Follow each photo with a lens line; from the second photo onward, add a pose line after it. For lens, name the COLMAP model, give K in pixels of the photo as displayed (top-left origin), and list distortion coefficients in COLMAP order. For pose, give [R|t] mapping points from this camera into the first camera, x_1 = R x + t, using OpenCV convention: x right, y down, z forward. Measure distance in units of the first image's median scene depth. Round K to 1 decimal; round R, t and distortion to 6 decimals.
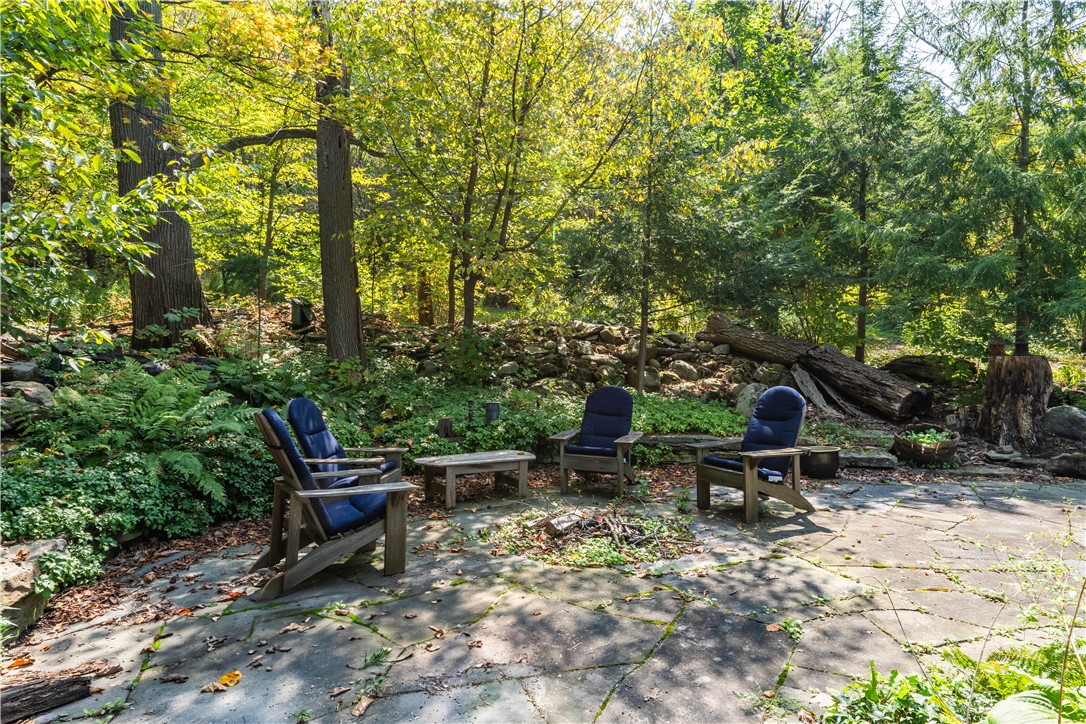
lens RADIAL K [[626.6, 0, 543.0], [0, 626.6, 360.0], [0, 0, 1]] dist [-0.000128, 0.000000]
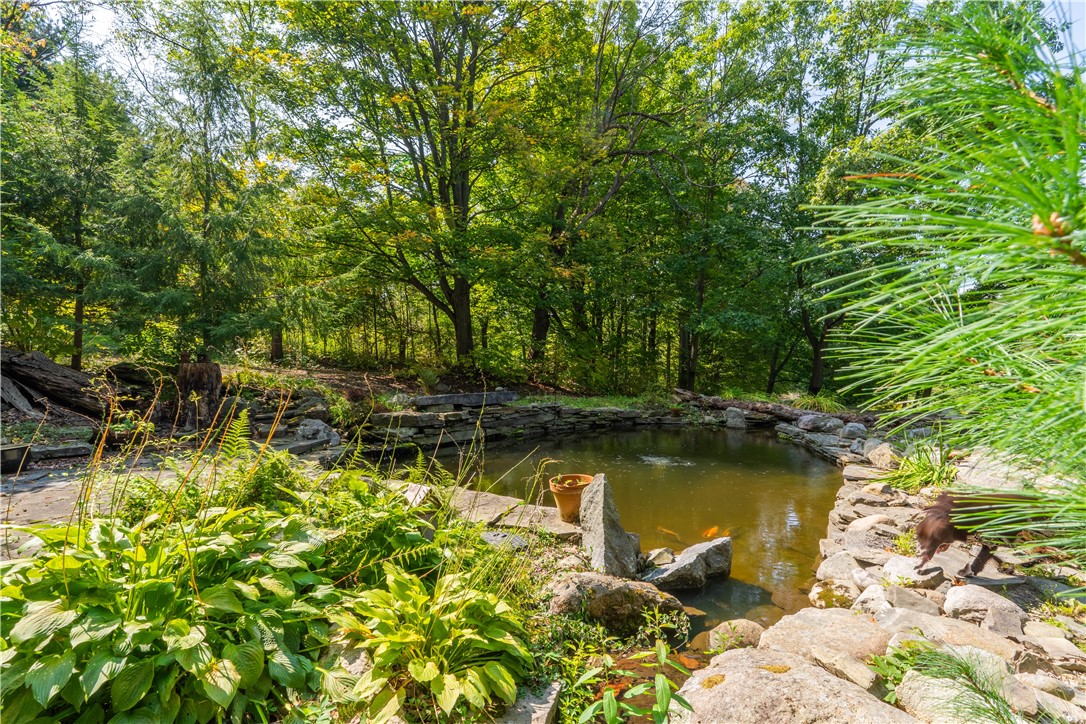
lens RADIAL K [[527.0, 0, 543.3], [0, 527.0, 364.1], [0, 0, 1]] dist [-0.000360, -0.000047]
pose [[0.407418, 0.001032, 0.913241, -0.015300], [0.006429, 0.999971, -0.003998, 0.005712], [-0.913219, 0.007500, 0.407399, -0.189717]]
